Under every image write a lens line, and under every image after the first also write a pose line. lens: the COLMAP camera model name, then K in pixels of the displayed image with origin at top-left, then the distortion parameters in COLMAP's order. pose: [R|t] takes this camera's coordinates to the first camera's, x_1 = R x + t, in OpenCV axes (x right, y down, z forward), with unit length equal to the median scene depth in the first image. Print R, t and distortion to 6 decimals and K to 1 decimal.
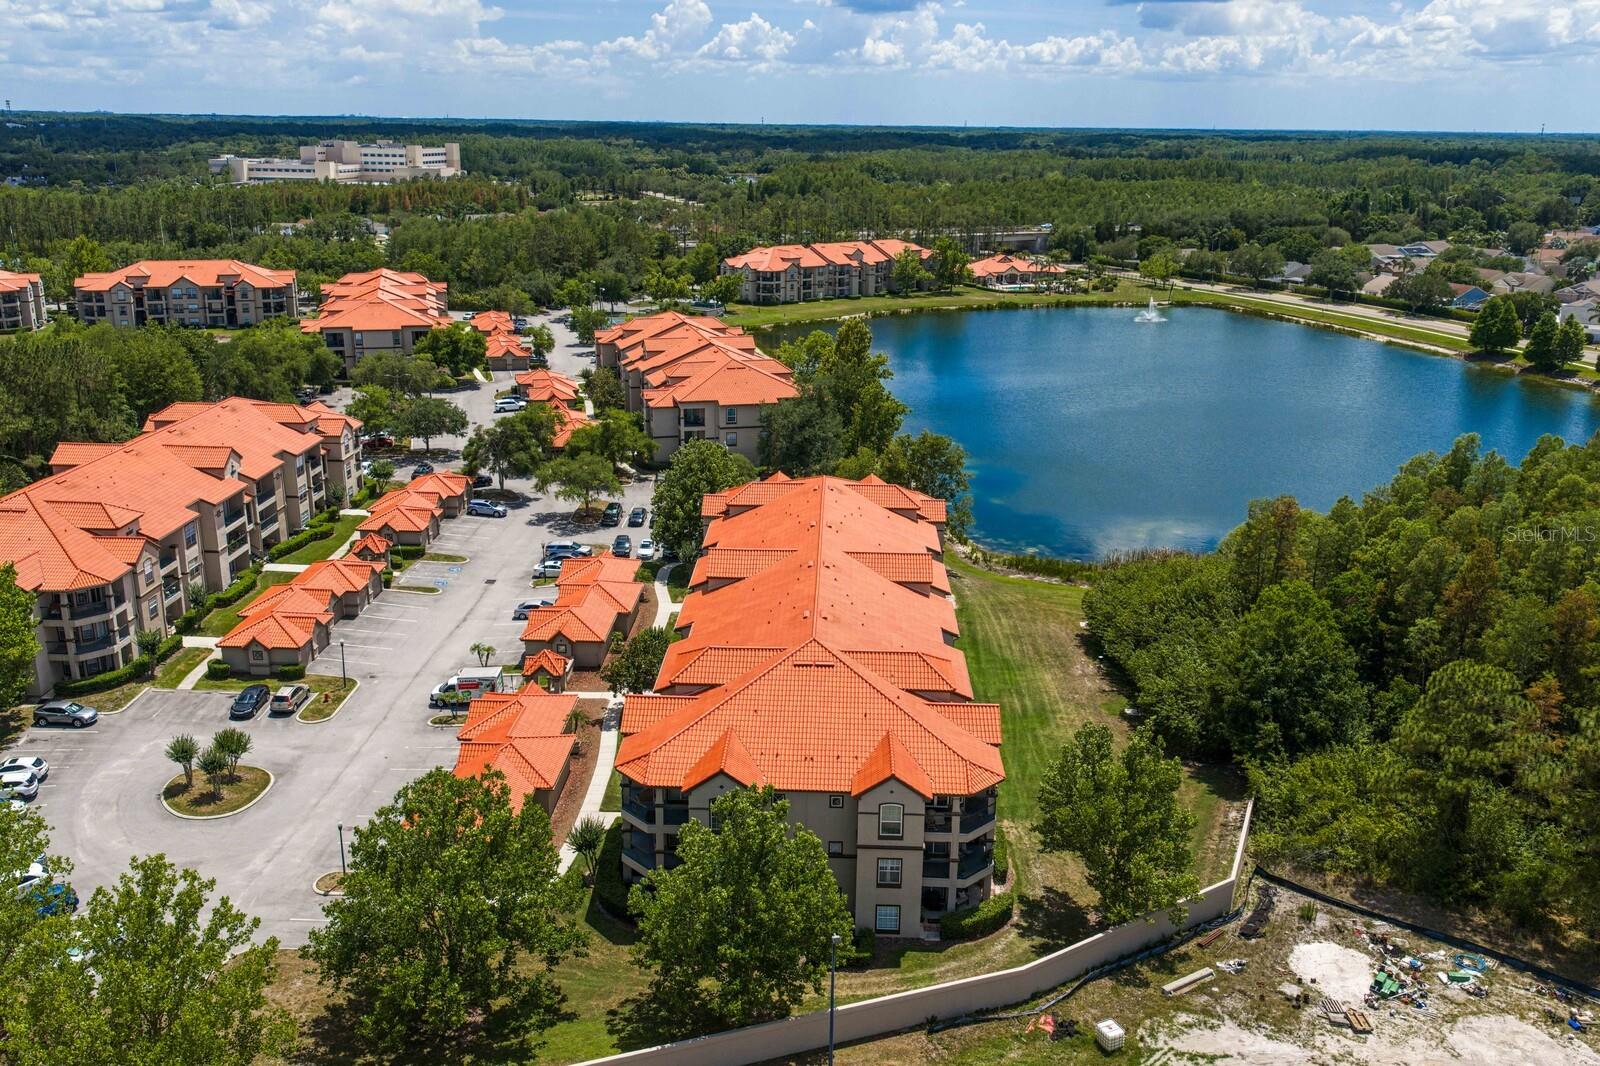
lens RADIAL K [[1361.2, 0, 800.0], [0, 1361.2, 533.0], [0, 0, 1]] dist [0.008364, -0.004911]
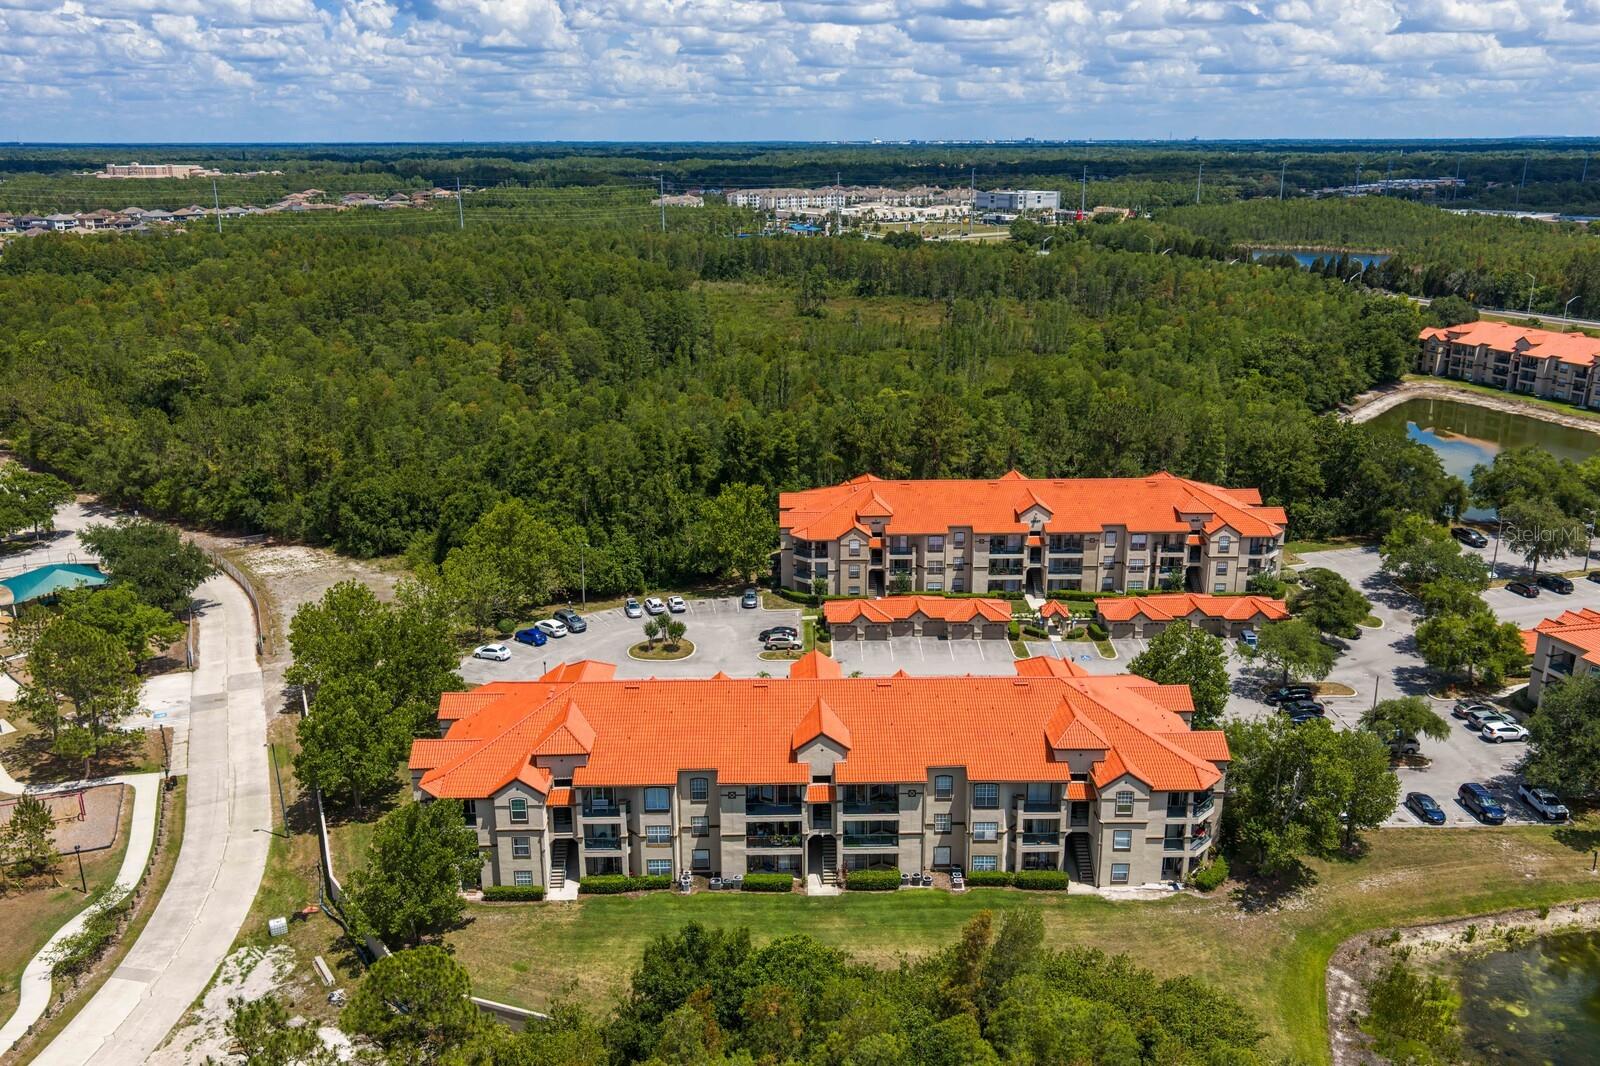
lens RADIAL K [[1297.6, 0, 800.0], [0, 1297.6, 533.0], [0, 0, 1]] dist [0.022003, -0.002145]
pose [[0.042773, 0.271576, -0.961466, 0.303877], [-0.283437, 0.926106, 0.248979, -0.110374], [0.958037, 0.261866, 0.116587, 0.254999]]
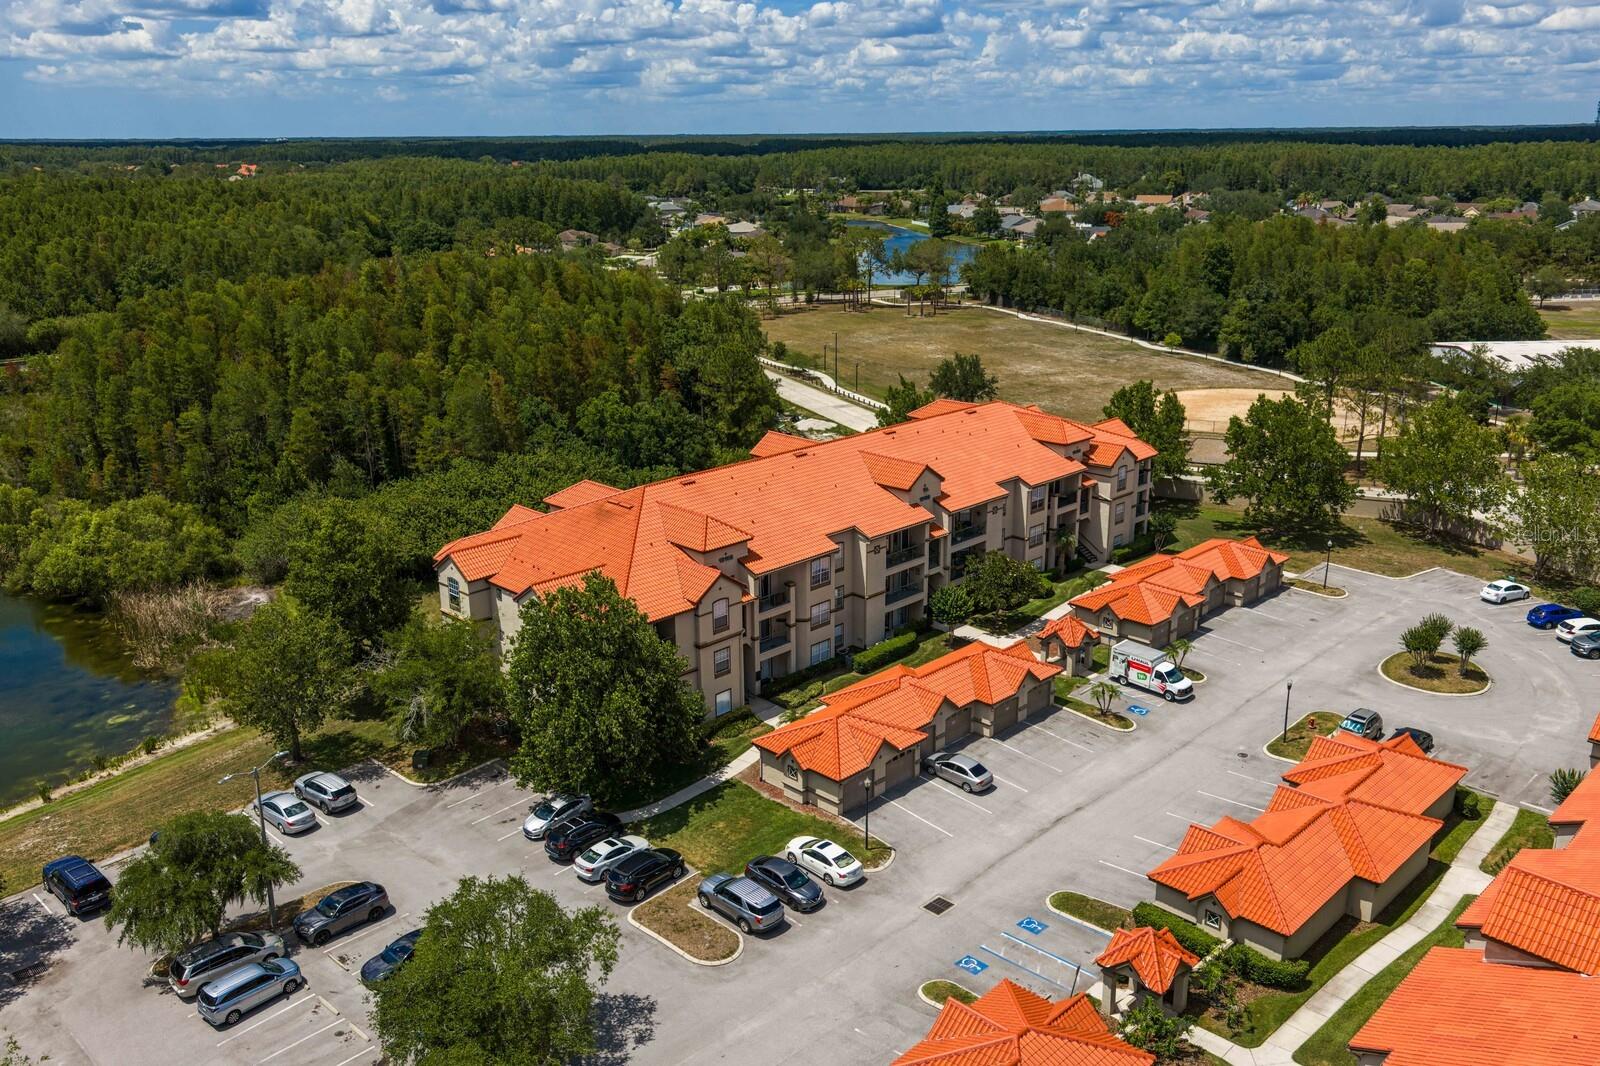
lens RADIAL K [[1321.6, 0, 800.0], [0, 1321.6, 533.0], [0, 0, 1]] dist [0.023753, 0.003774]
pose [[0.728635, 0.188540, -0.658440, 0.205114], [-0.184314, 0.979877, 0.076618, 0.002289], [0.659635, 0.065533, 0.748723, 0.069192]]
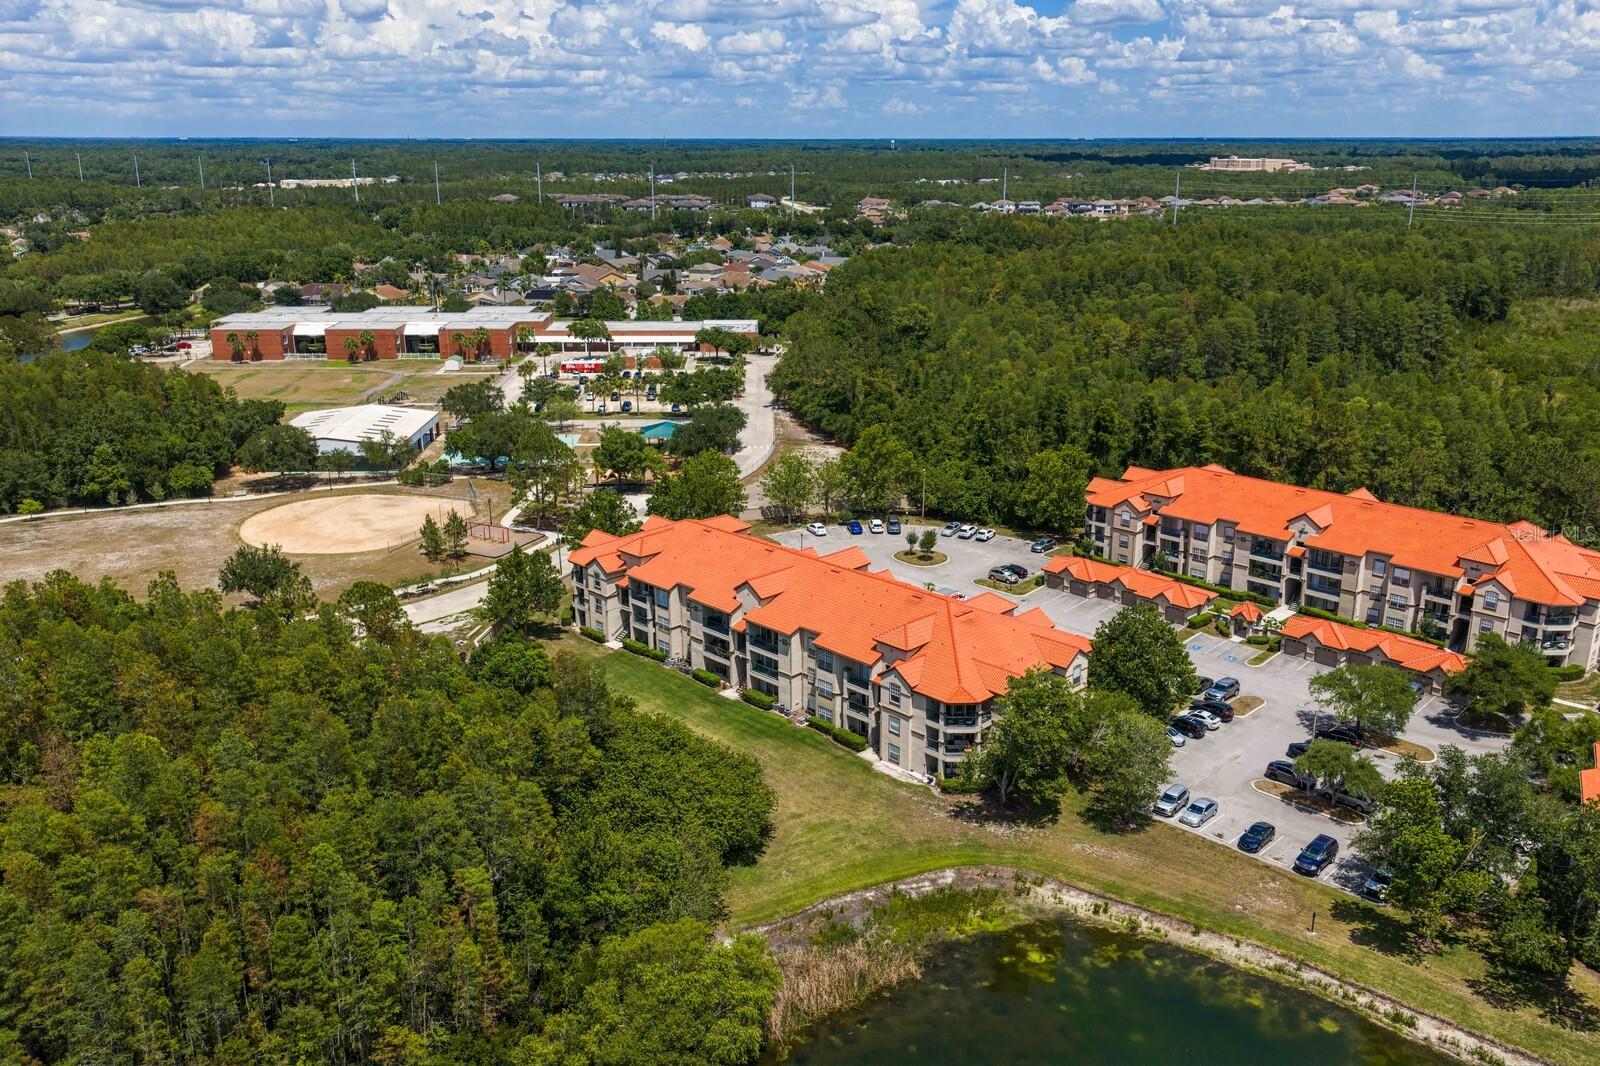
lens RADIAL K [[1304.0, 0, 800.0], [0, 1304.0, 533.0], [0, 0, 1]] dist [0.045209, -0.069933]
pose [[-0.693508, 0.192534, -0.694246, 0.297978], [-0.217035, 0.863033, 0.456147, -0.196973], [0.686981, 0.467017, -0.556734, 0.537489]]
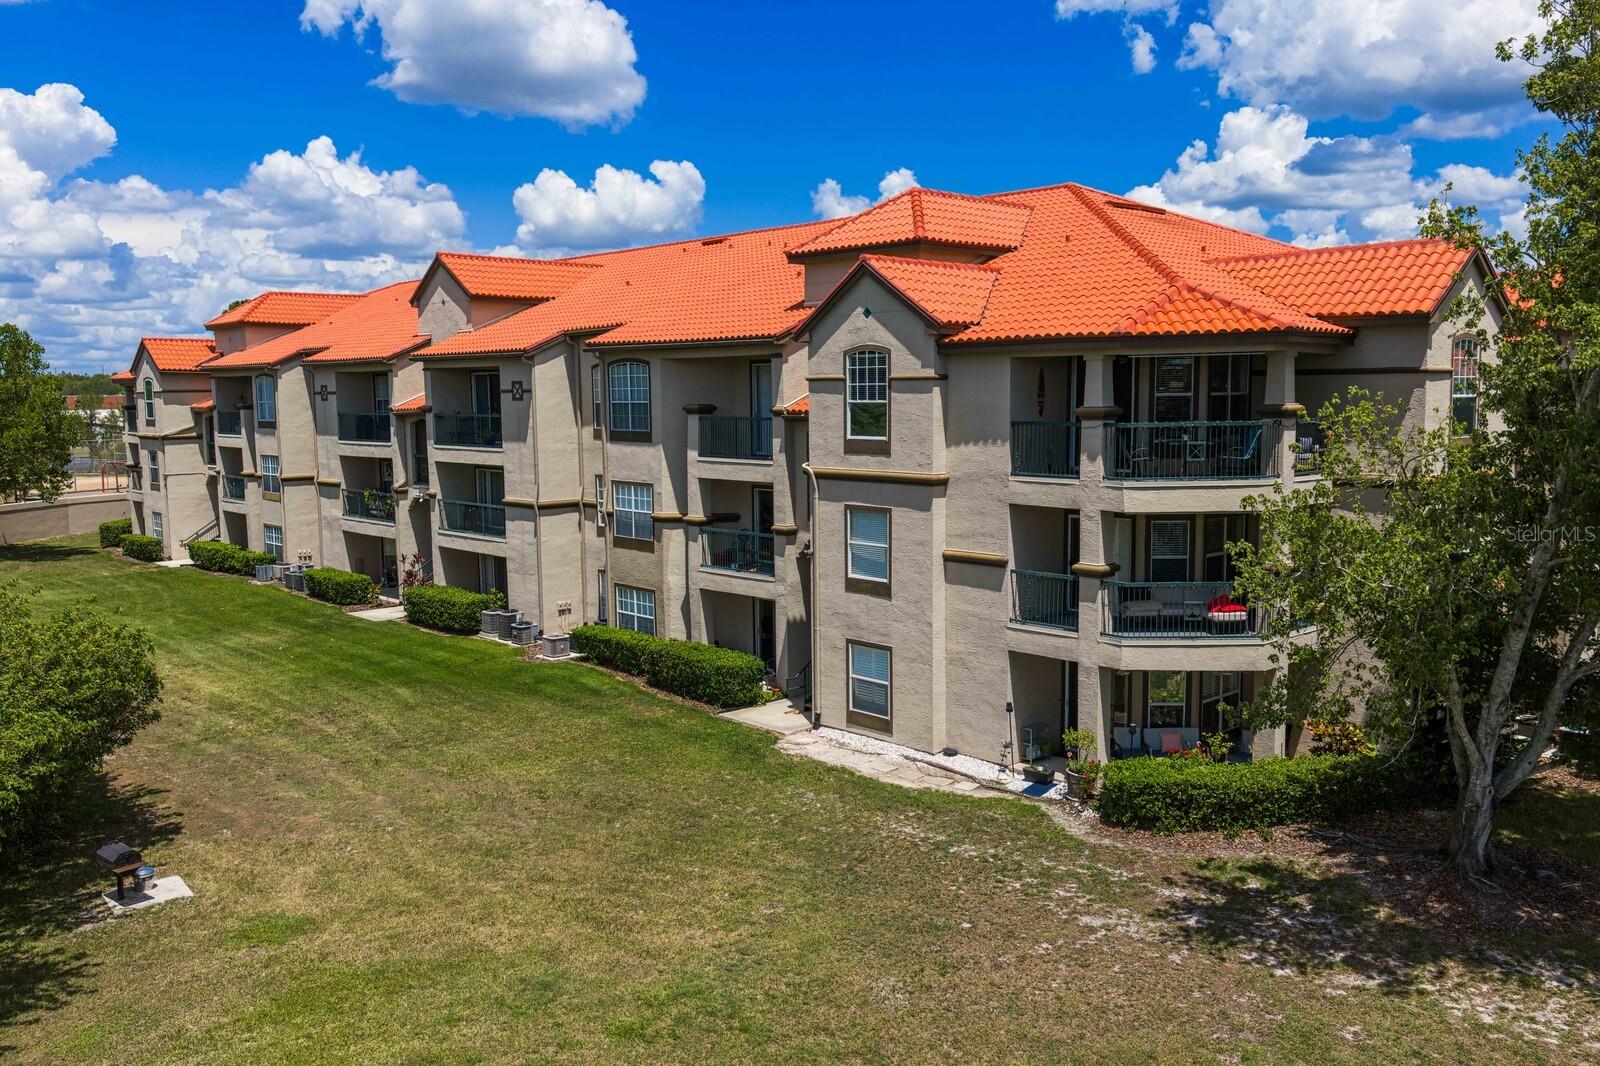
lens RADIAL K [[1311.5, 0, 800.0], [0, 1311.5, 533.0], [0, 0, 1]] dist [0.032445, -0.002204]
pose [[-0.714928, 0.065606, -0.696114, 0.098920], [-0.203582, 0.932920, 0.297009, -0.016040], [0.668904, 0.354056, -0.653614, 0.429259]]
